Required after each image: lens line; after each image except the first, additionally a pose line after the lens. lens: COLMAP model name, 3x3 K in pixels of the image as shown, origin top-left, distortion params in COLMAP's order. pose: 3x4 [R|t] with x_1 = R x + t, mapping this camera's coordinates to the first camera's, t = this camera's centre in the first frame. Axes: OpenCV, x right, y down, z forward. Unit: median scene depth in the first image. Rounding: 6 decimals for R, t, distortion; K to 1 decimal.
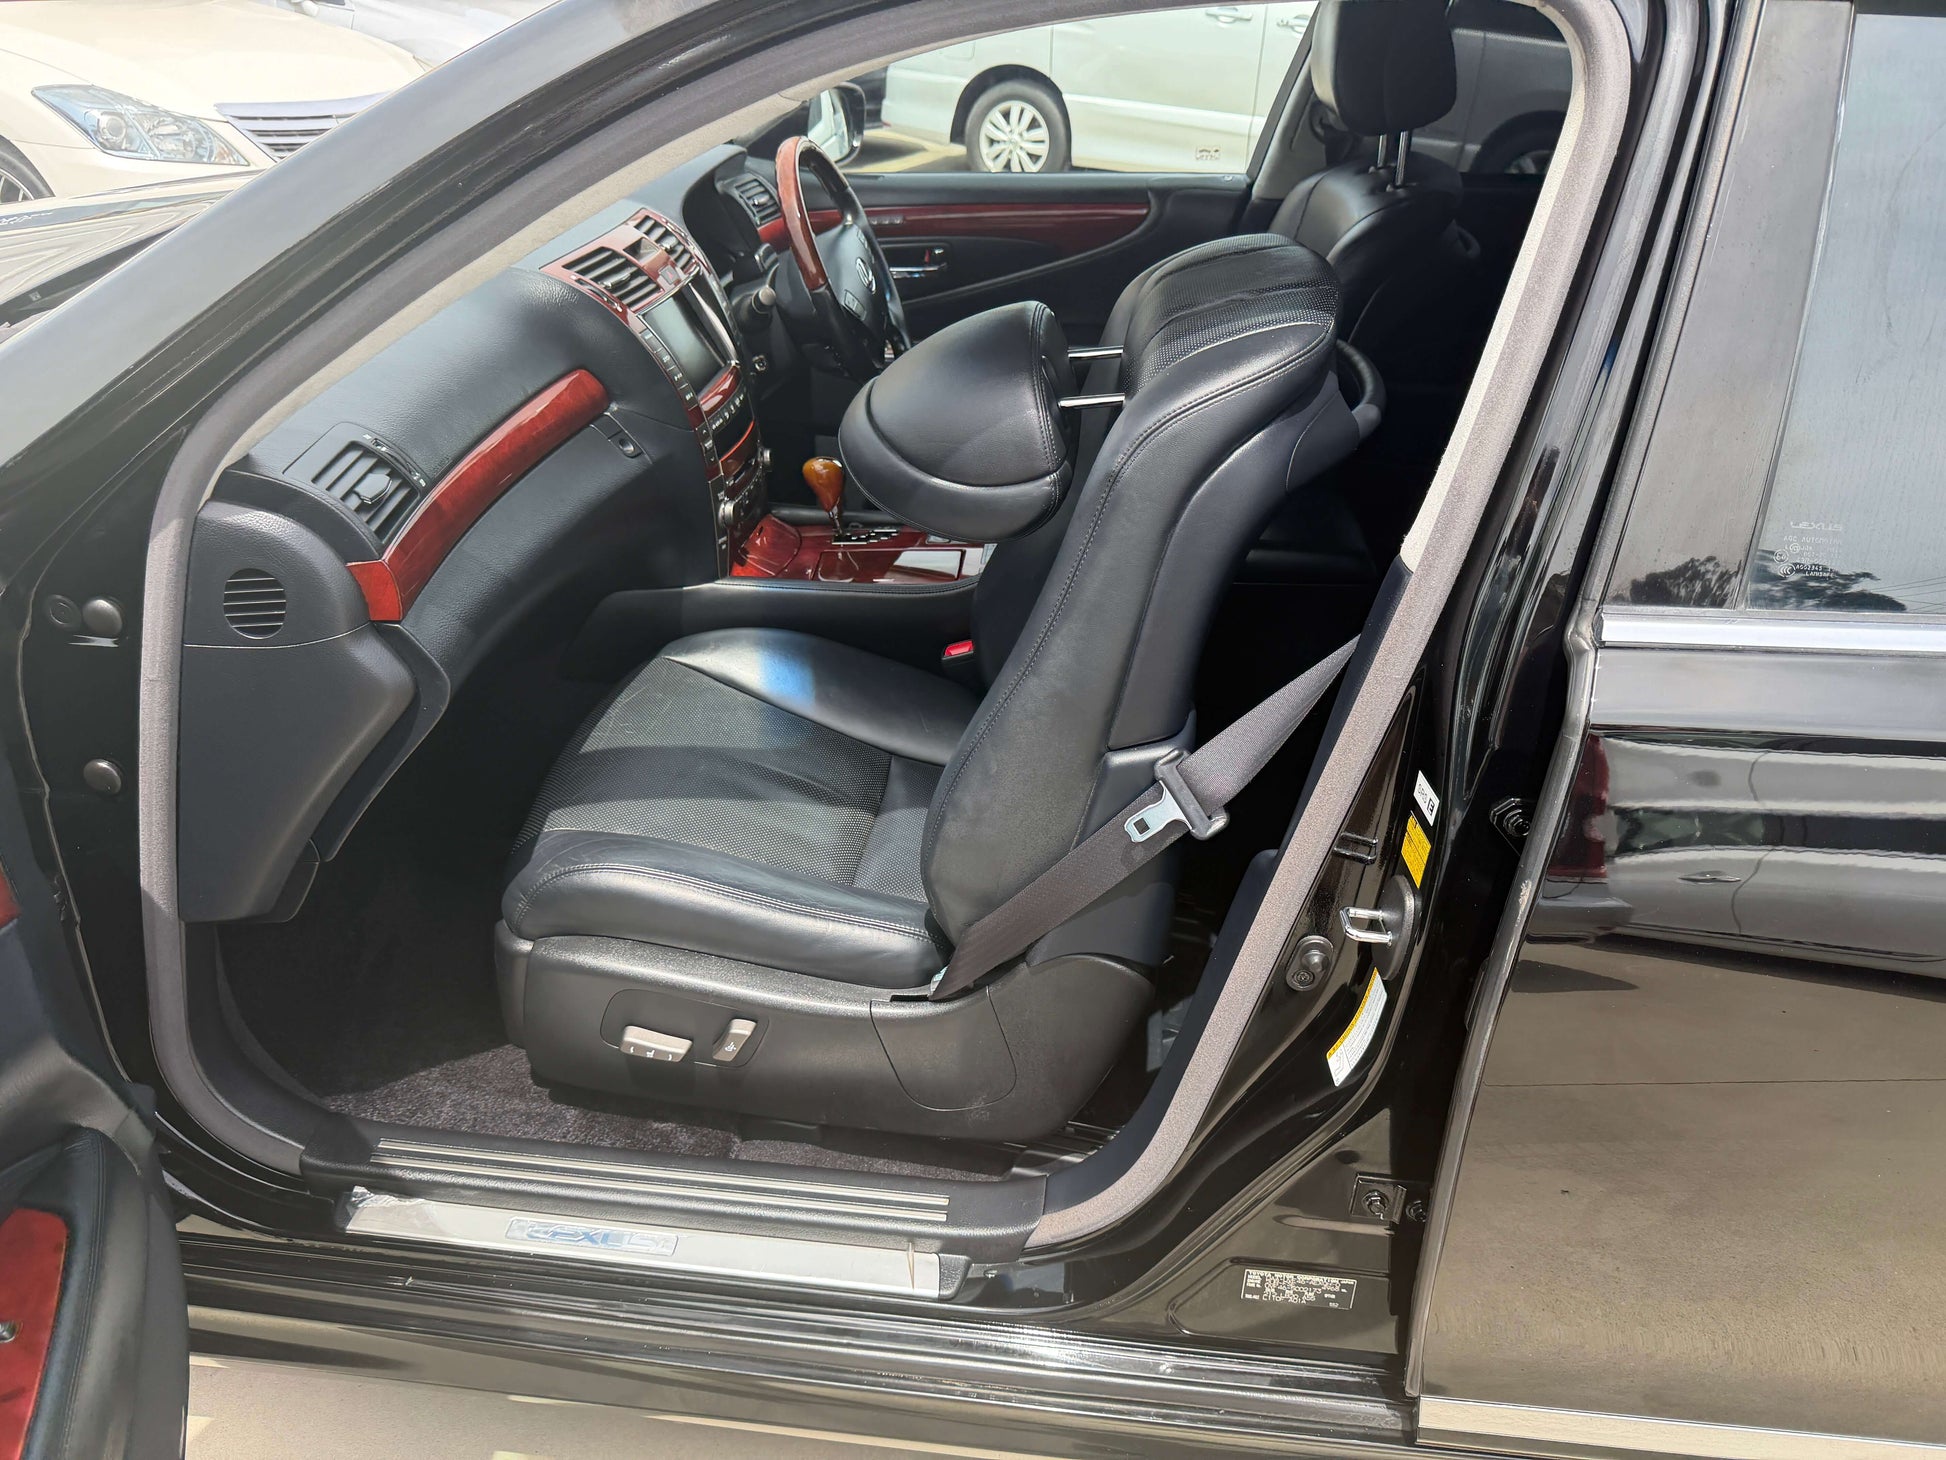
lens RADIAL K [[1392.7, 0, 975.9], [0, 1392.7, 721.1], [0, 0, 1]] dist [0.083770, -0.105183]
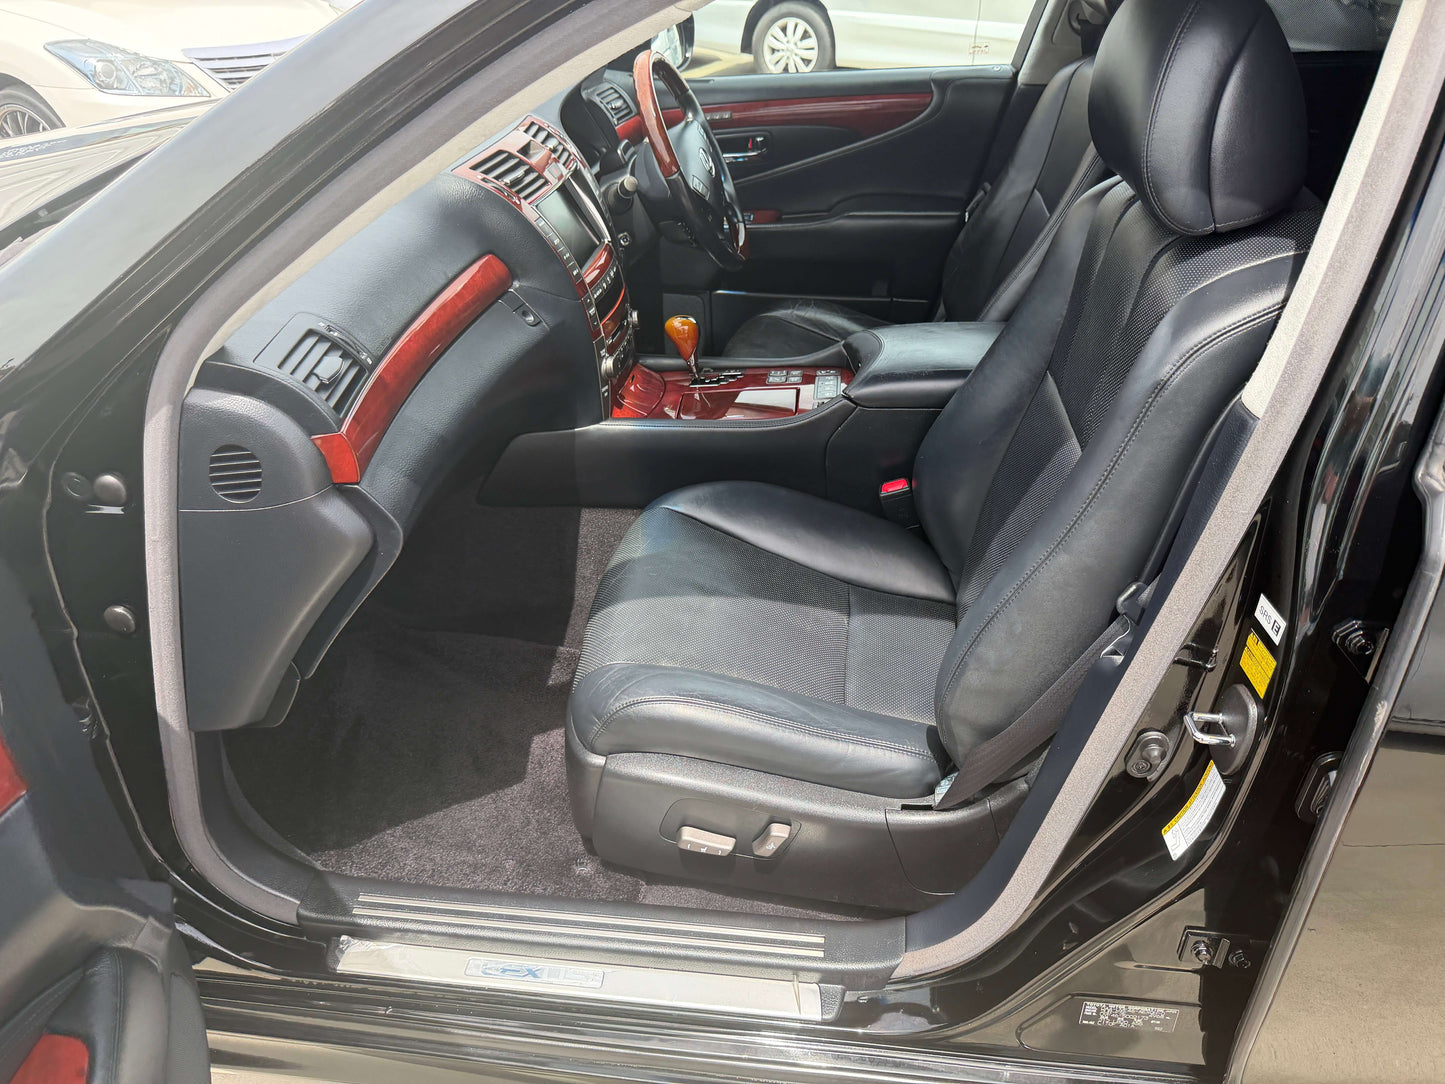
lens RADIAL K [[1014.2, 0, 722.5], [0, 1014.2, 542.0], [0, 0, 1]] dist [0.073972, -0.101774]
pose [[0.999060, -0.030011, -0.031275, -0.059796], [0.031647, 0.998083, 0.053181, -0.043436], [0.029619, -0.054121, 0.998095, 0.115725]]
